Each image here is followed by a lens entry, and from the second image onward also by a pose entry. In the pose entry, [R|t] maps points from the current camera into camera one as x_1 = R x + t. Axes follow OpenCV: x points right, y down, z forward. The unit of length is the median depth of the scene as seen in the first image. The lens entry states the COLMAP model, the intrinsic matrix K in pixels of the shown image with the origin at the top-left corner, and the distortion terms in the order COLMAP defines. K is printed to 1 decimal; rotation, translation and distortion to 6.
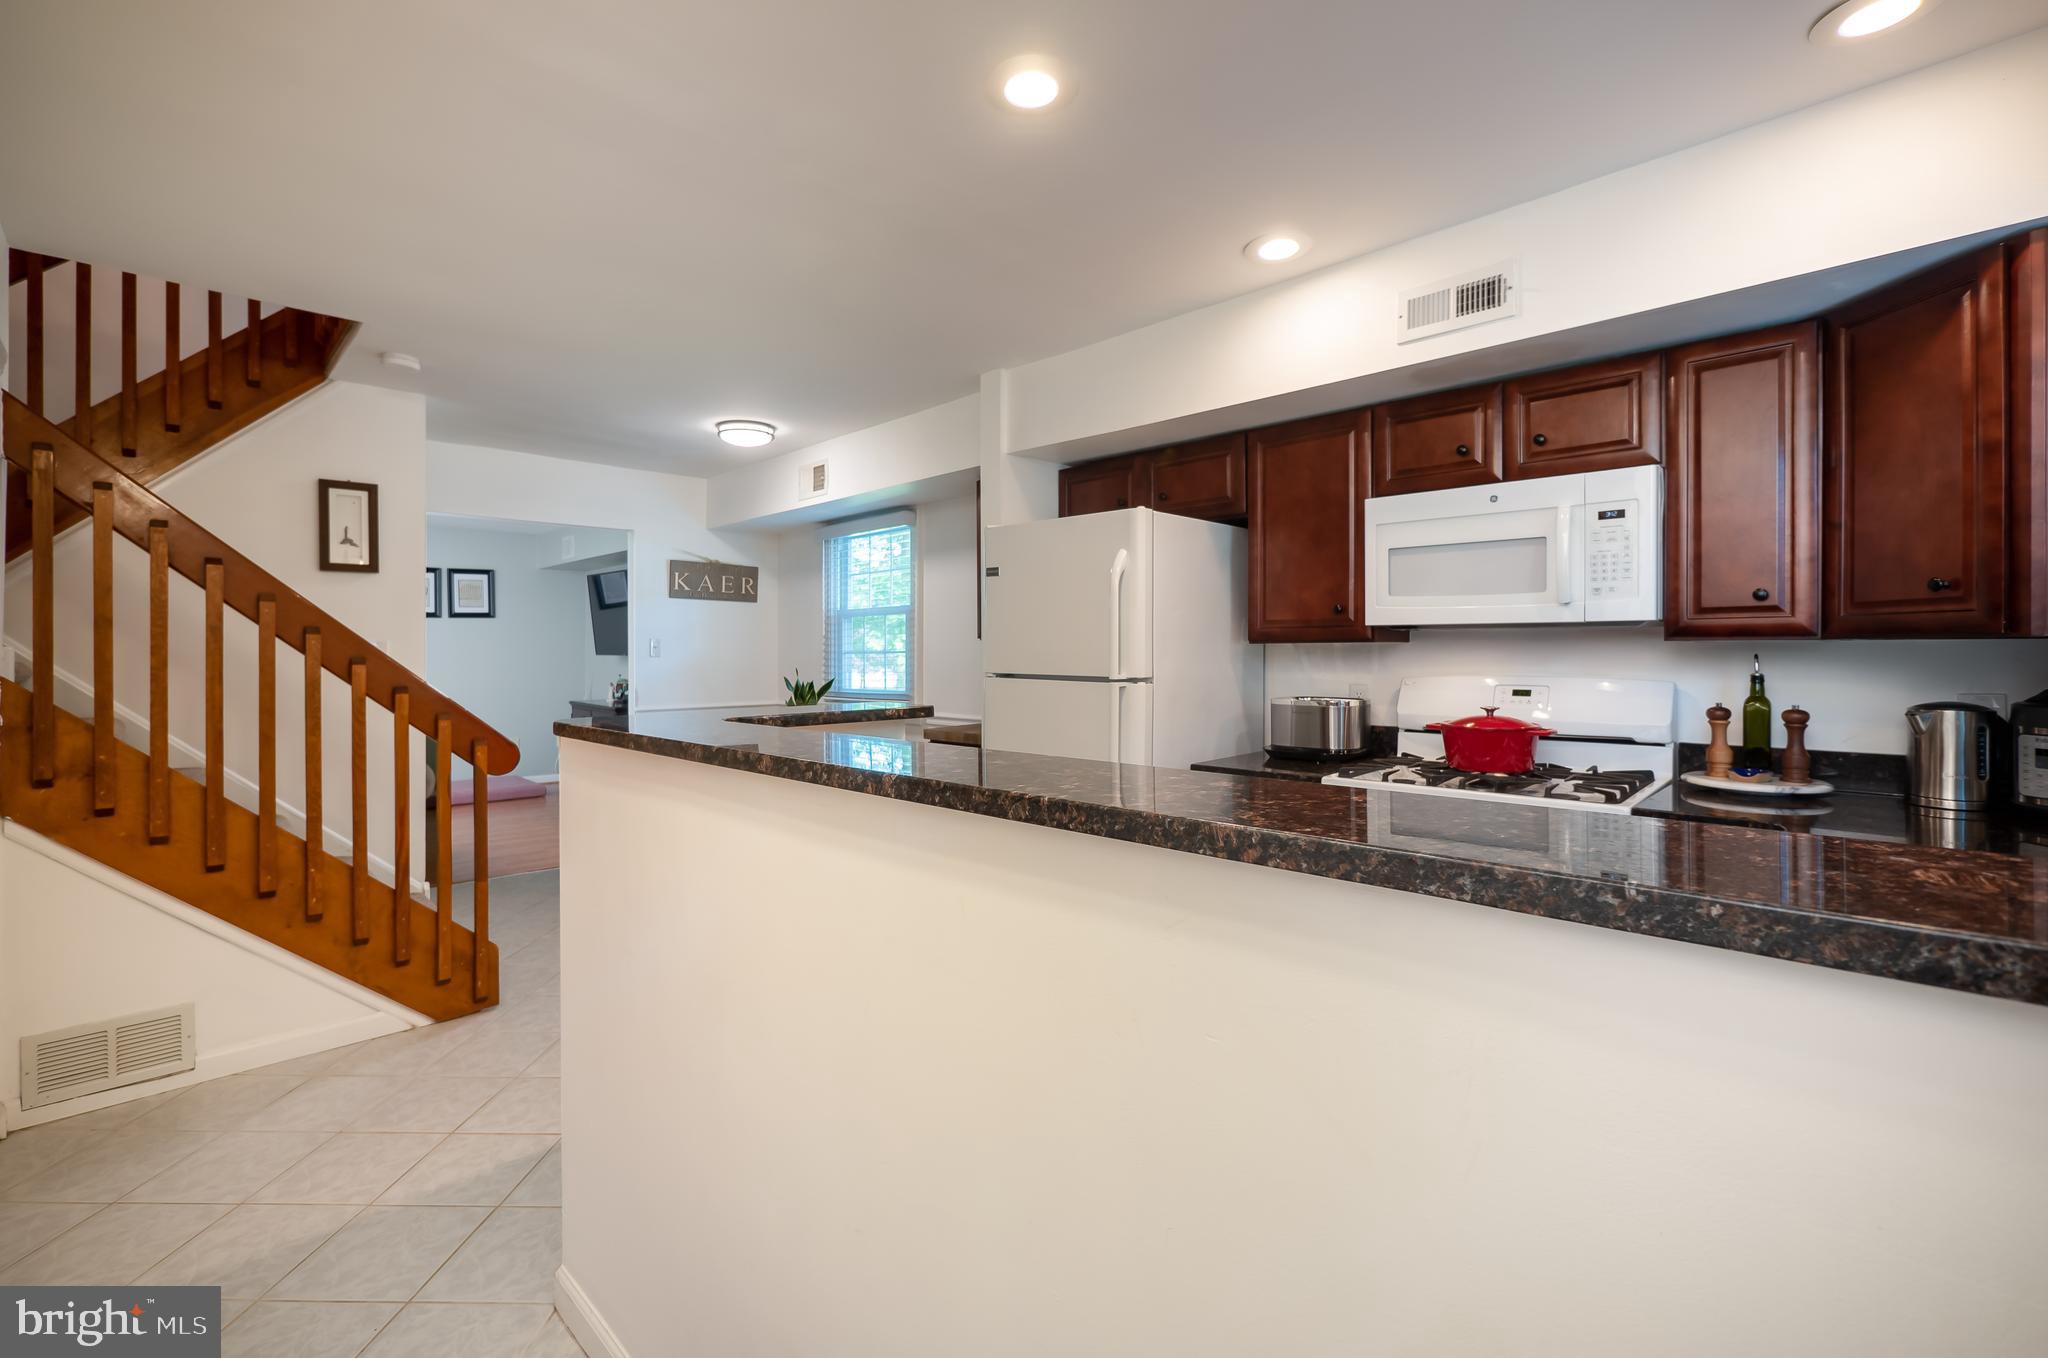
lens RADIAL K [[879.5, 0, 1009.6], [0, 879.5, 664.5], [0, 0, 1]] dist [-0.004083, -0.000331]
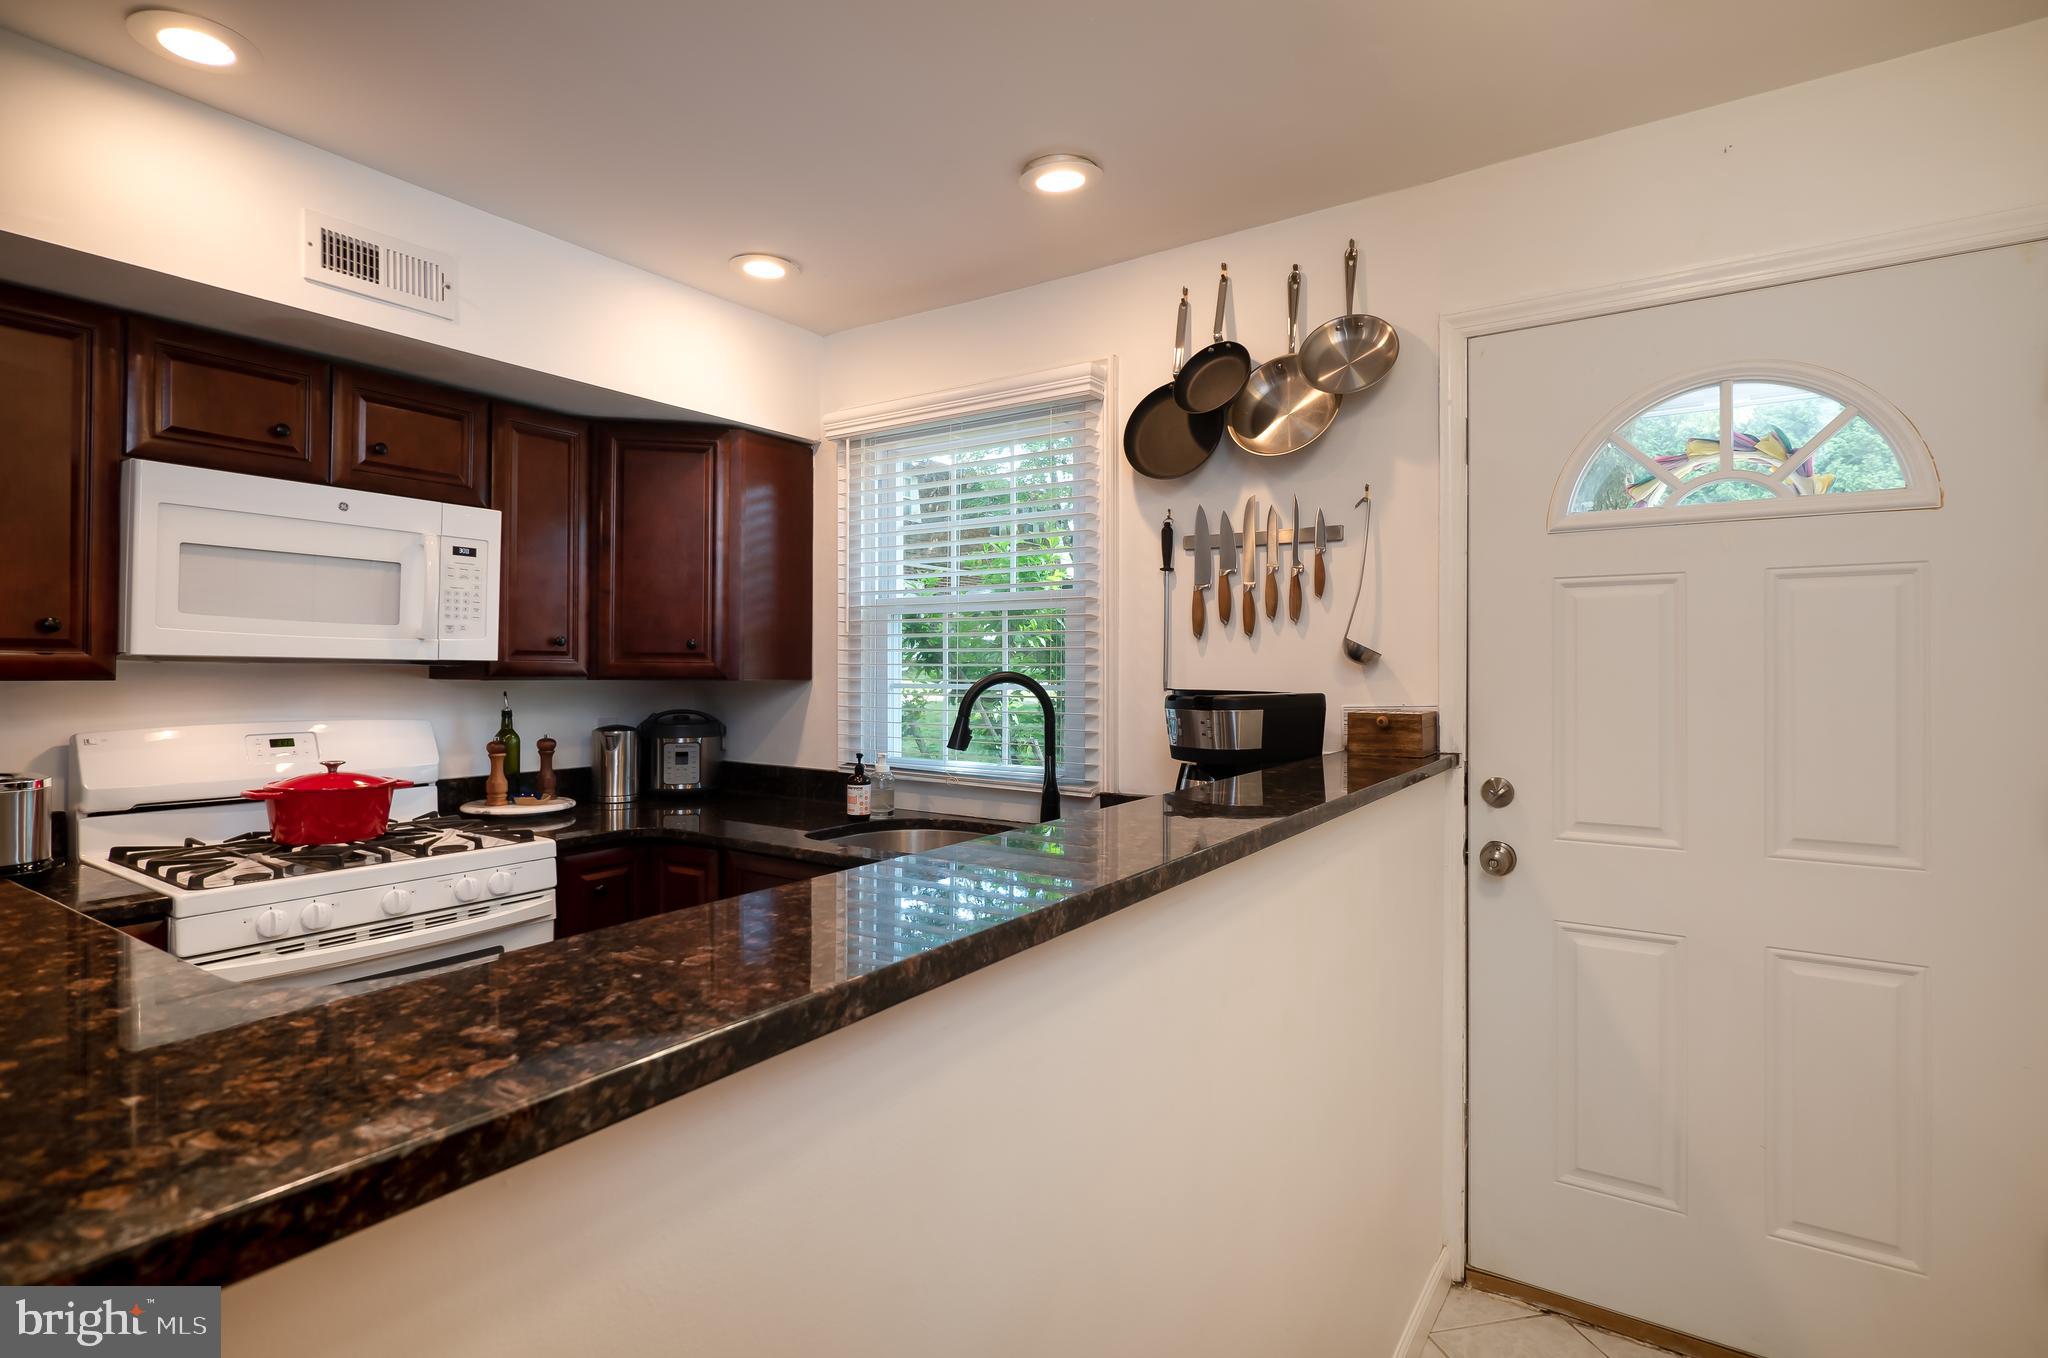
lens RADIAL K [[994.9, 0, 1017.8], [0, 994.9, 664.2], [0, 0, 1]] dist [-0.000922, 0.000207]
pose [[-0.209548, 0.008201, 0.977764, -0.523104], [0.008004, 0.999946, -0.006672, -0.032804], [-0.977766, 0.006428, -0.209602, 0.625954]]
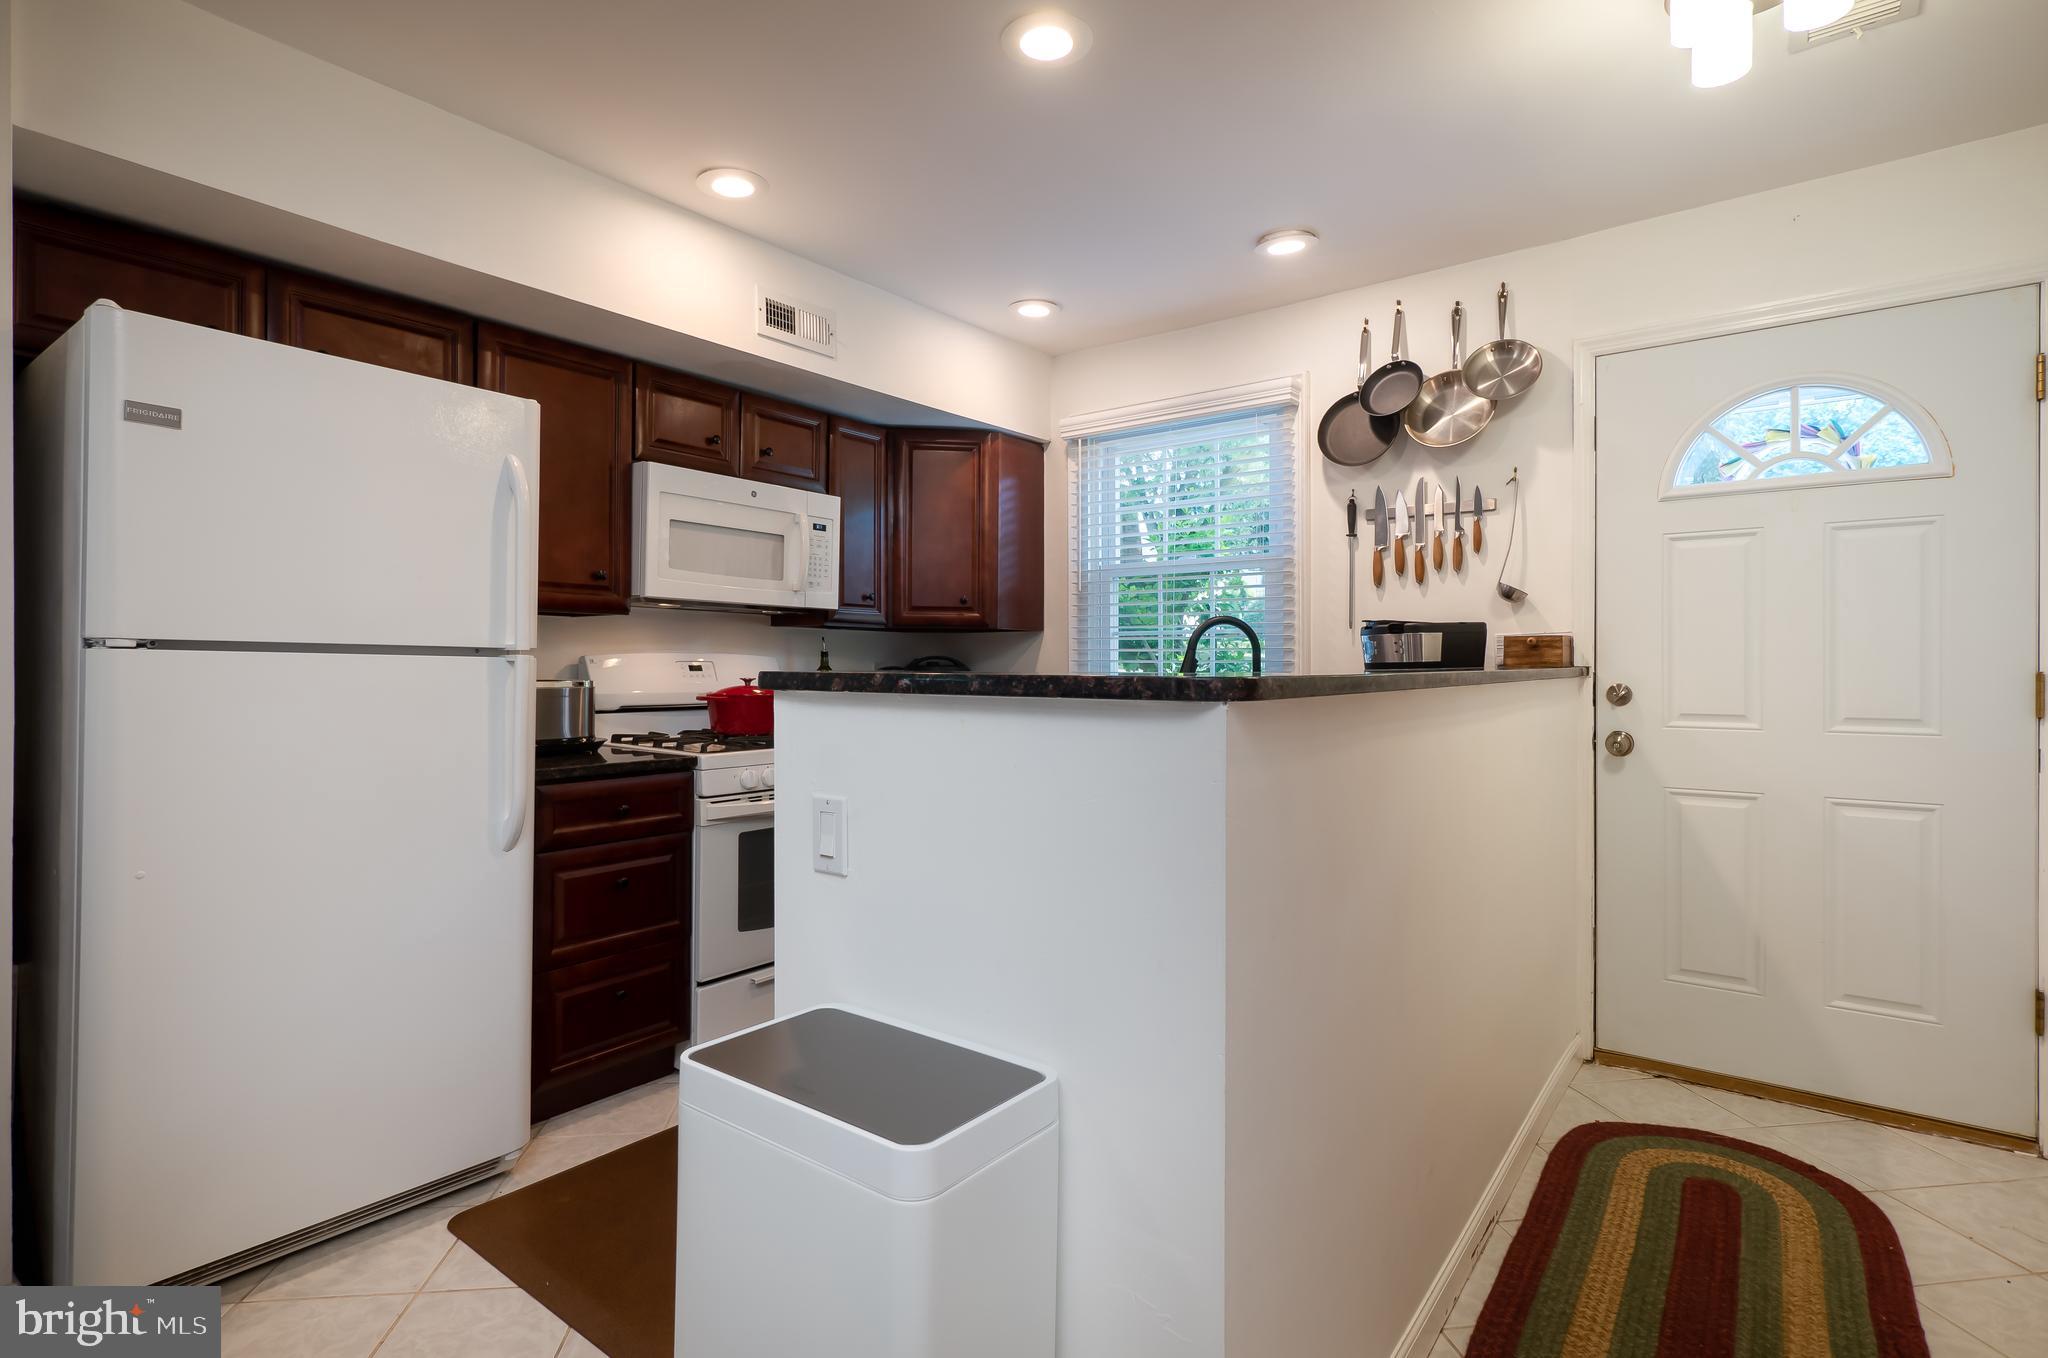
lens RADIAL K [[997.1, 0, 1022.4], [0, 997.1, 664.8], [0, 0, 1]] dist [0.000556, 0.000222]
pose [[-0.148721, 0.004364, 0.988870, -0.831591], [0.009842, 0.999947, -0.002933, 0.042093], [-0.988830, 0.009297, -0.148756, 0.917659]]
